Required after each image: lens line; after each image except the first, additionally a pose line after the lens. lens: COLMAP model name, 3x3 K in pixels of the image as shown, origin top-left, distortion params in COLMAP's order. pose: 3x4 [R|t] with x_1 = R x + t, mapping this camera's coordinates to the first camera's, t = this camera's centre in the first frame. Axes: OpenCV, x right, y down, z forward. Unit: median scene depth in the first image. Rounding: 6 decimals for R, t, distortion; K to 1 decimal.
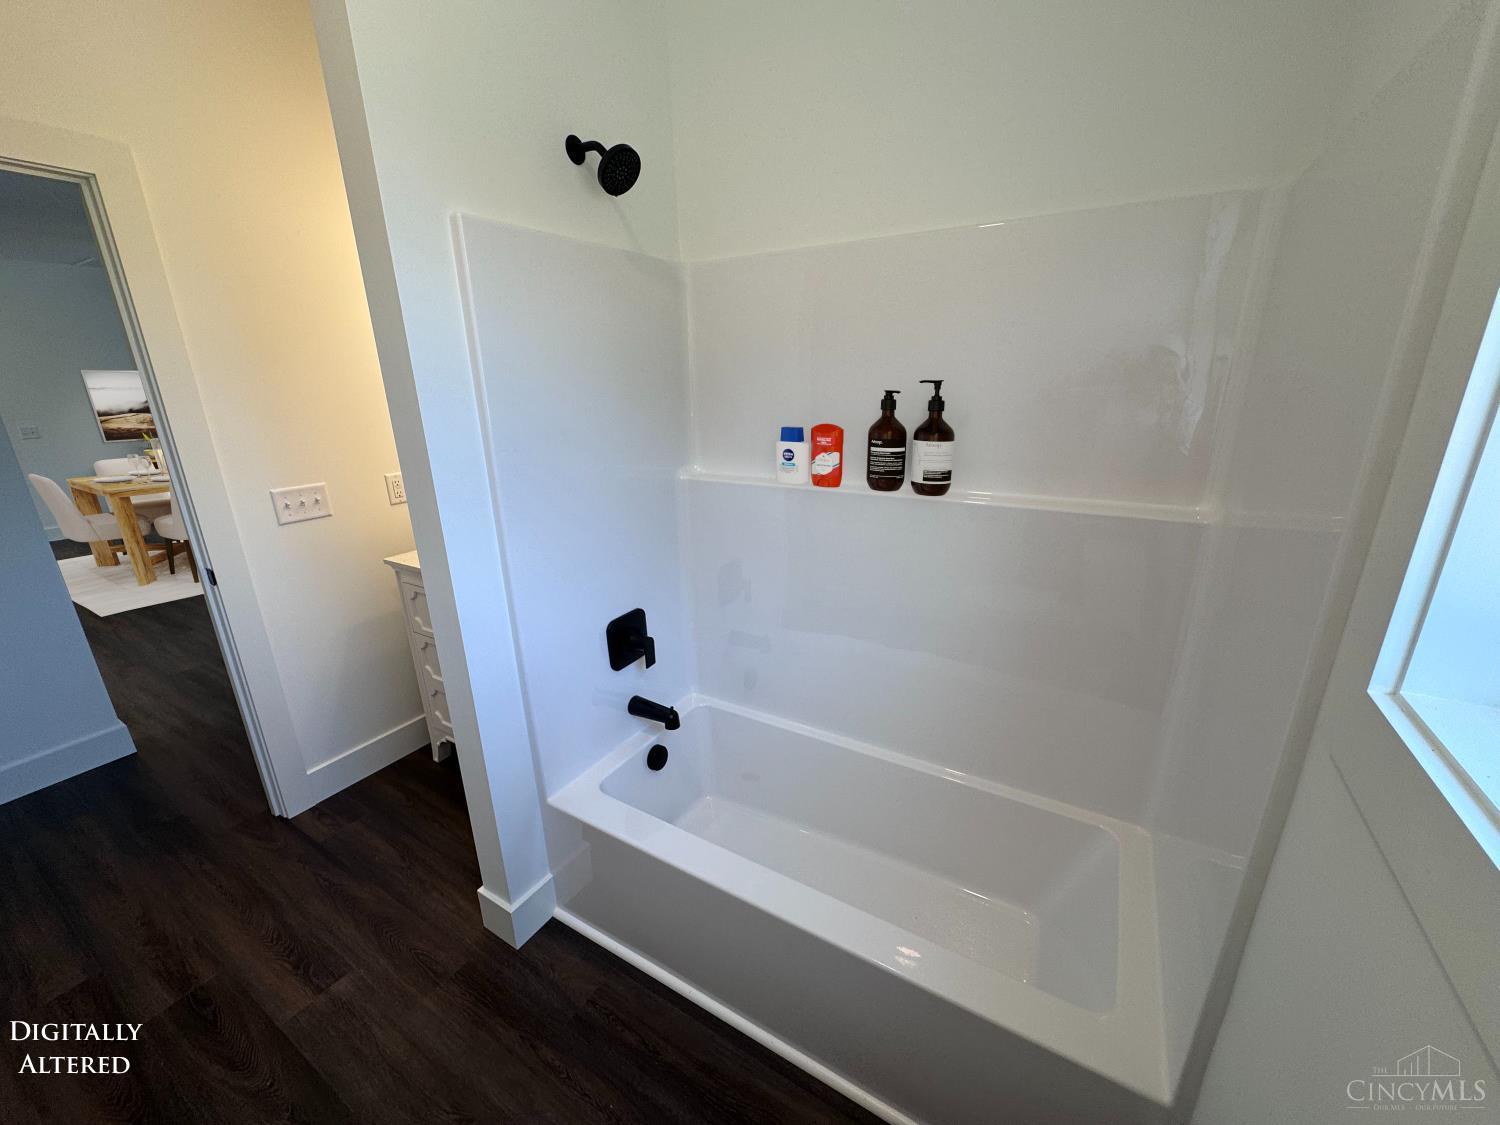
lens RADIAL K [[596.1, 0, 750.0], [0, 596.1, 562.5], [0, 0, 1]] dist [-0.000384, -0.000063]
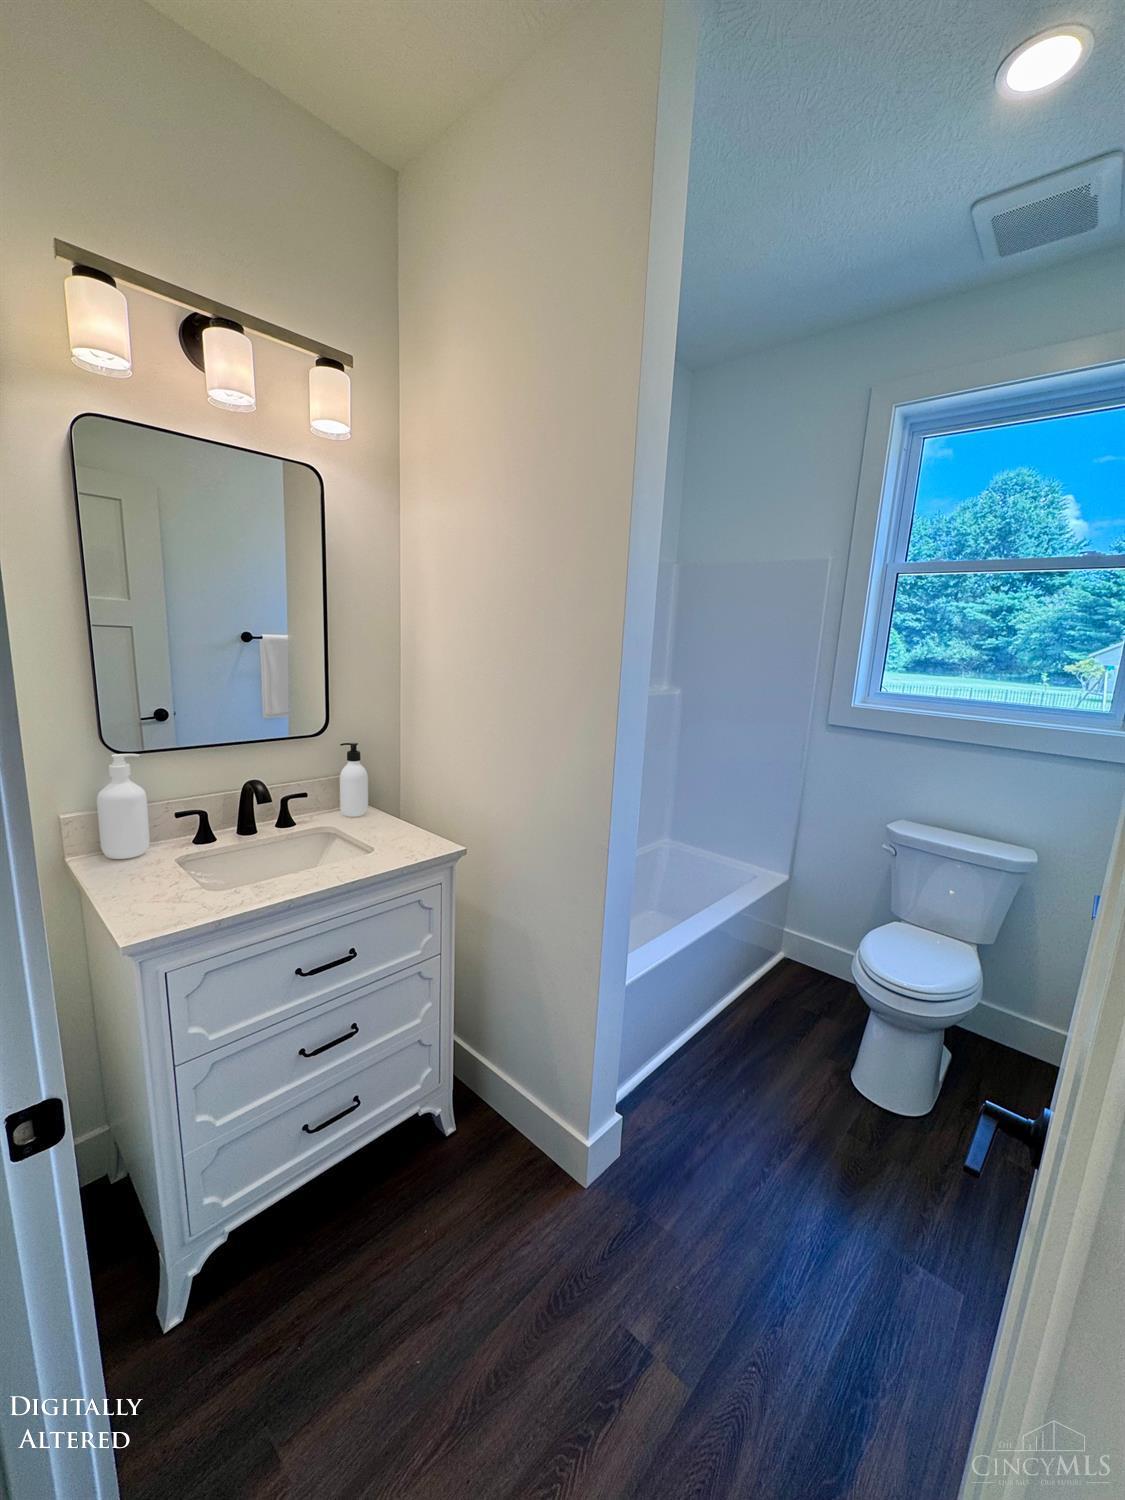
lens RADIAL K [[596.1, 0, 562.5], [0, 596.1, 750.0], [0, 0, 1]] dist [-0.000384, -0.000063]
pose [[0.207386, -0.160870, 0.964941, -1.324824], [0.245373, 0.963408, 0.107878, -0.164407], [-0.946986, 0.214398, 0.239270, 0.714949]]
